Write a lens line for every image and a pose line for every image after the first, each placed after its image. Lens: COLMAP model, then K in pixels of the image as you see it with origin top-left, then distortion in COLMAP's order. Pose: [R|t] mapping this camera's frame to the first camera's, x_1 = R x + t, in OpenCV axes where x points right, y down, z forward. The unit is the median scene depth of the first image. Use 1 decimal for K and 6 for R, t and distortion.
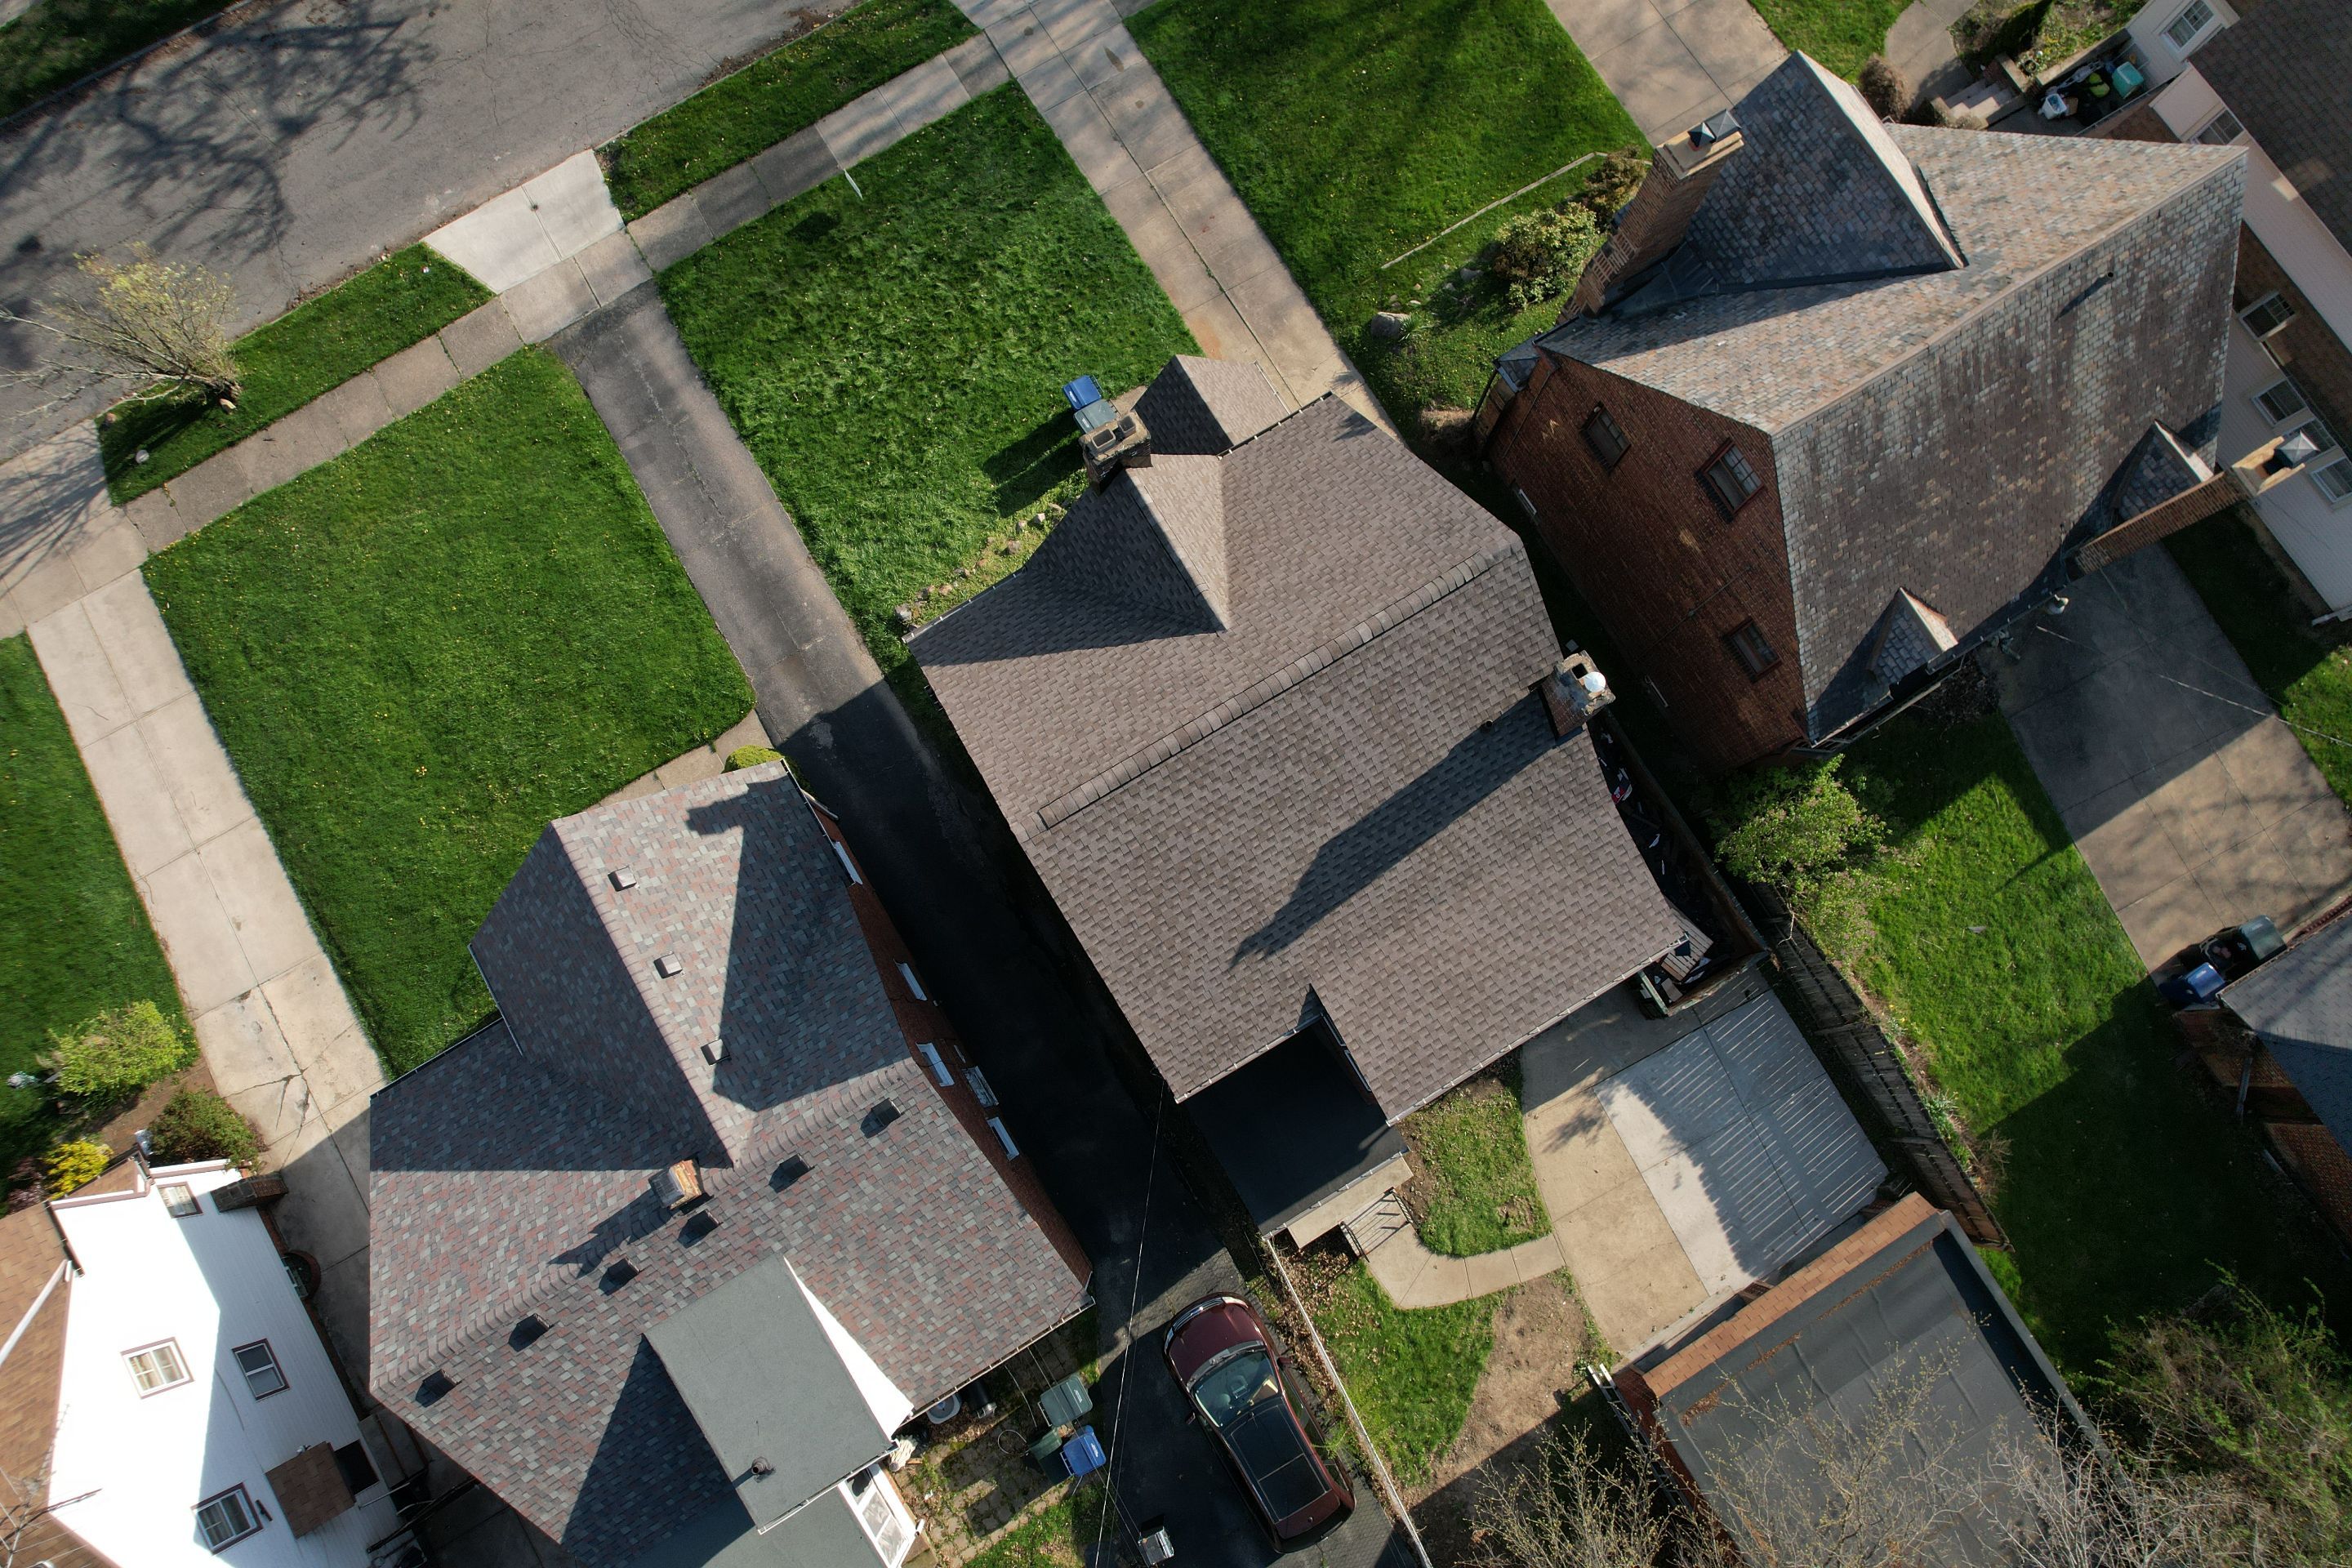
lens RADIAL K [[1493.8, 0, 1178.5], [0, 1493.8, 780.7], [0, 0, 1]] dist [-0.044228, -0.001305]
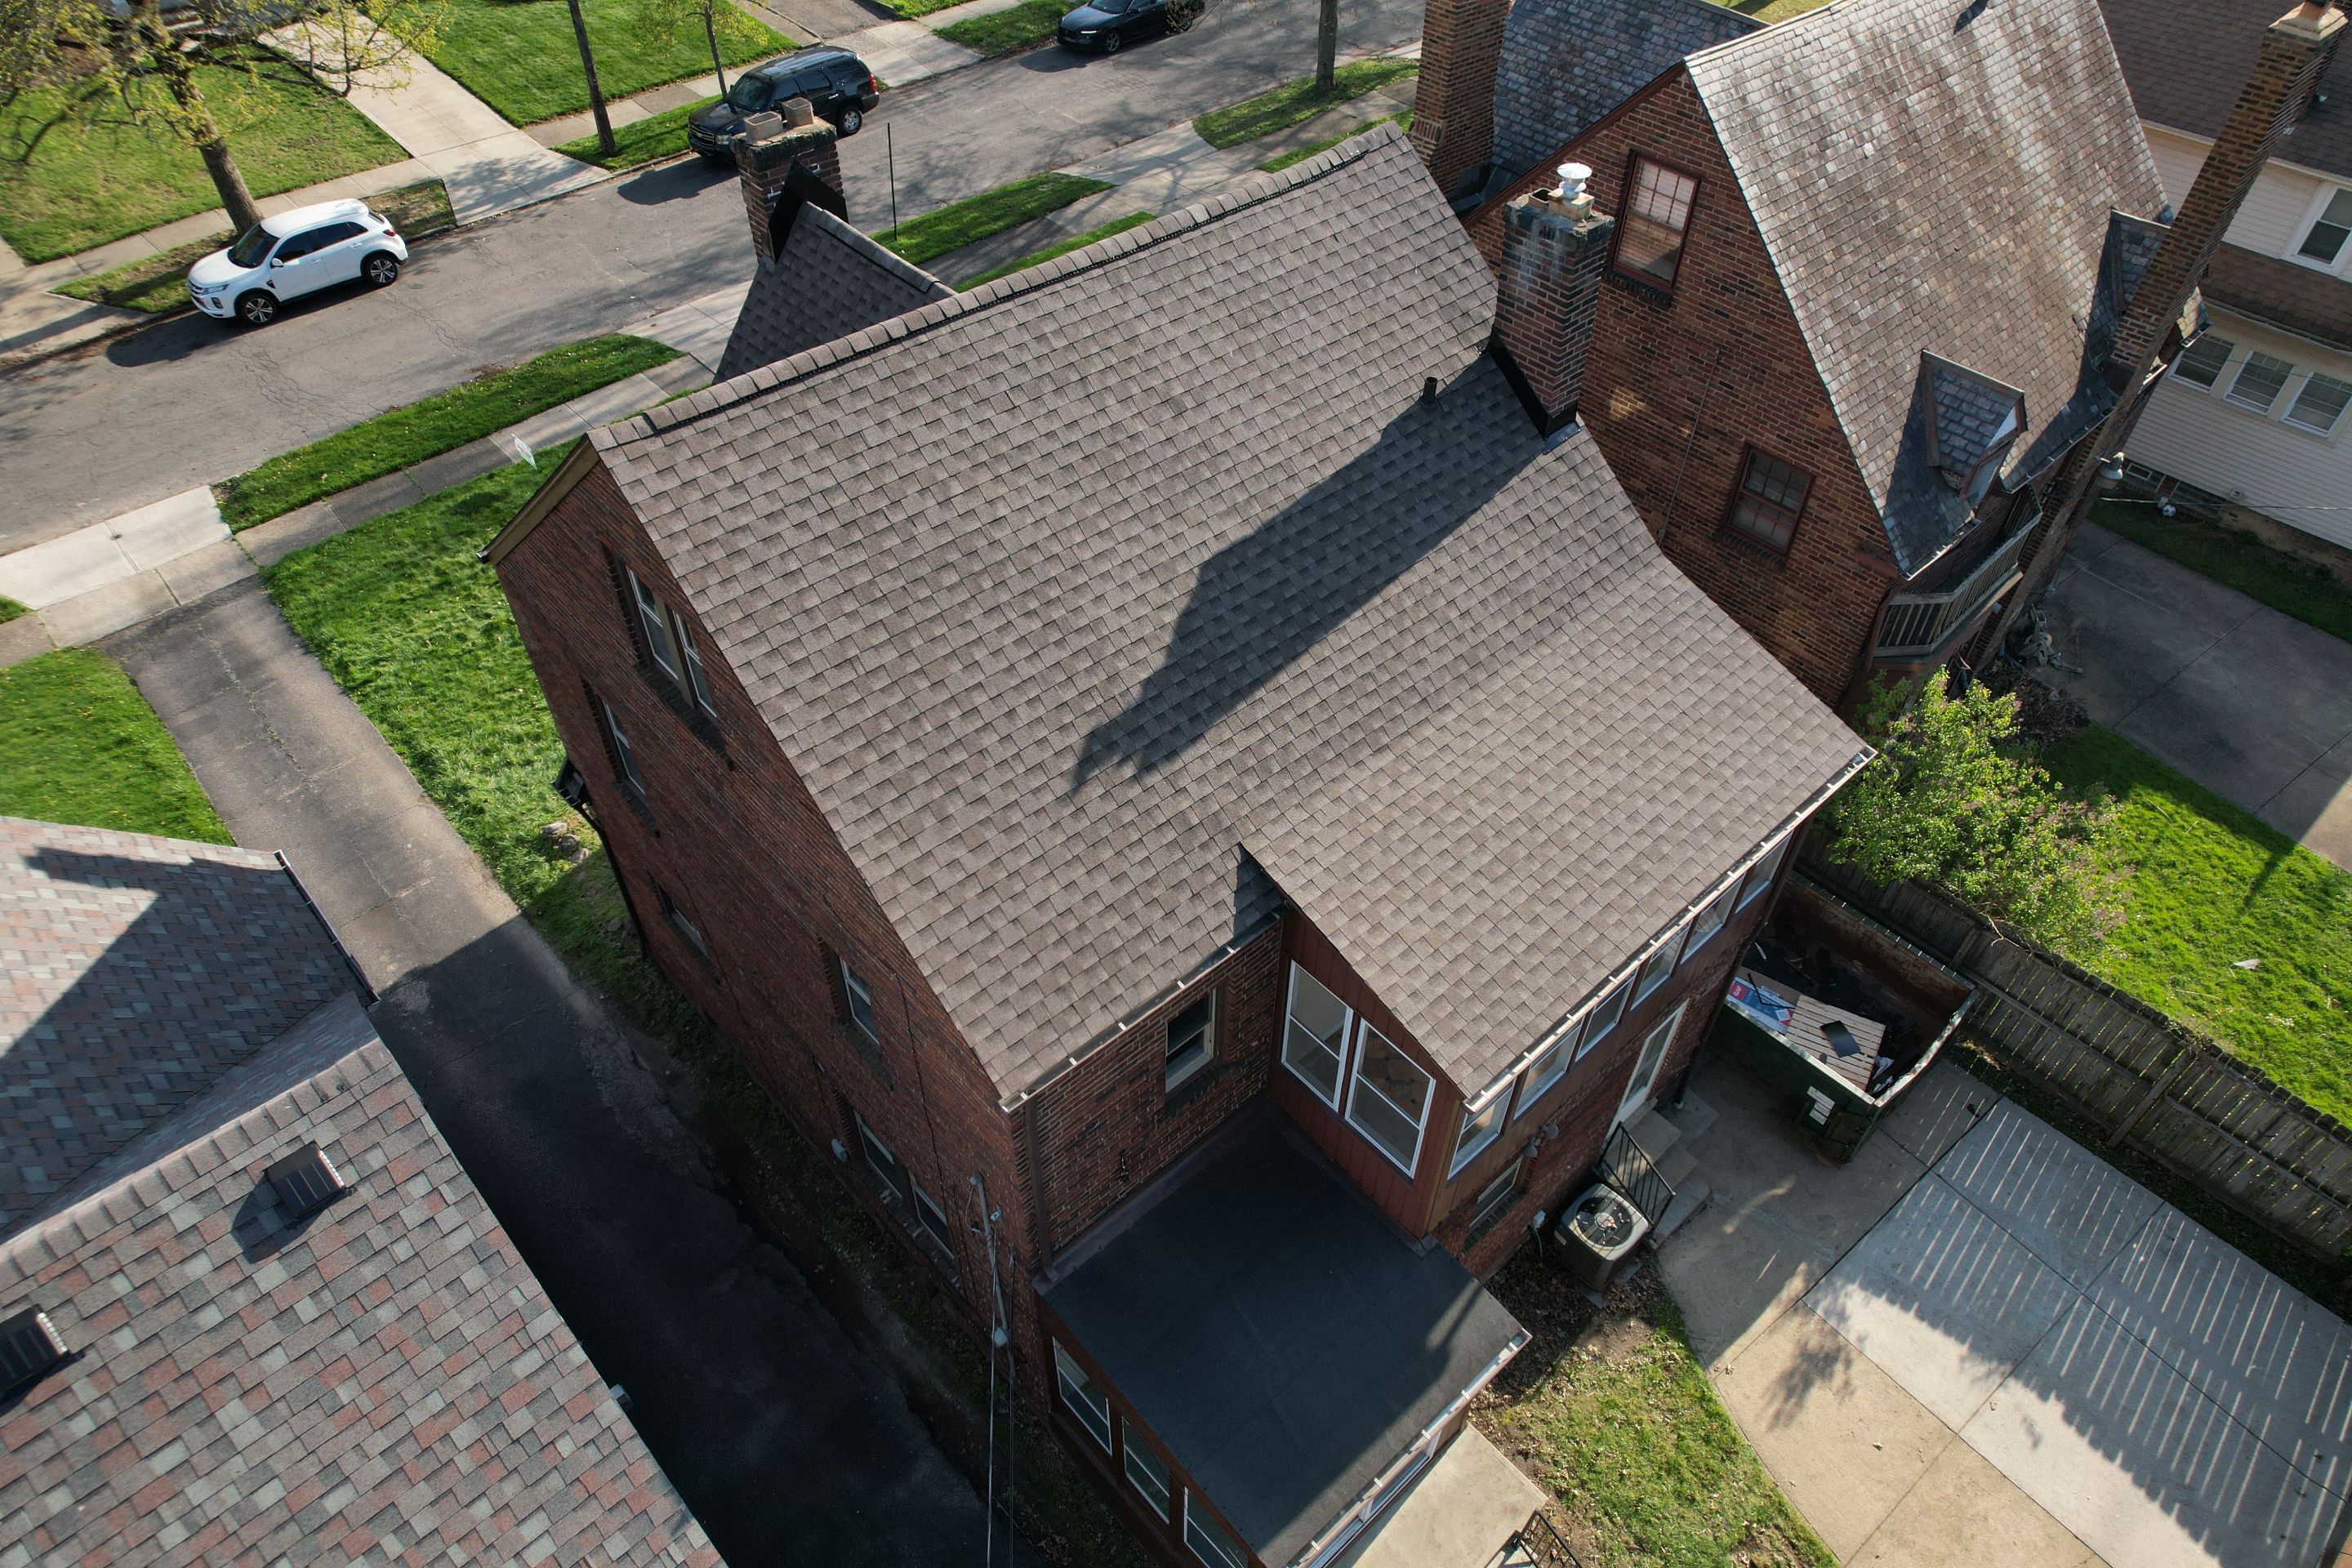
lens RADIAL K [[1495.3, 0, 1177.8], [0, 1495.3, 784.5], [0, 0, 1]] dist [-0.075763, 0.070059]
pose [[0.980905, -0.135389, 0.139625, 0.000245], [0.190547, 0.812796, -0.550505, 0.351438], [-0.038954, 0.566598, 0.823073, 0.514644]]
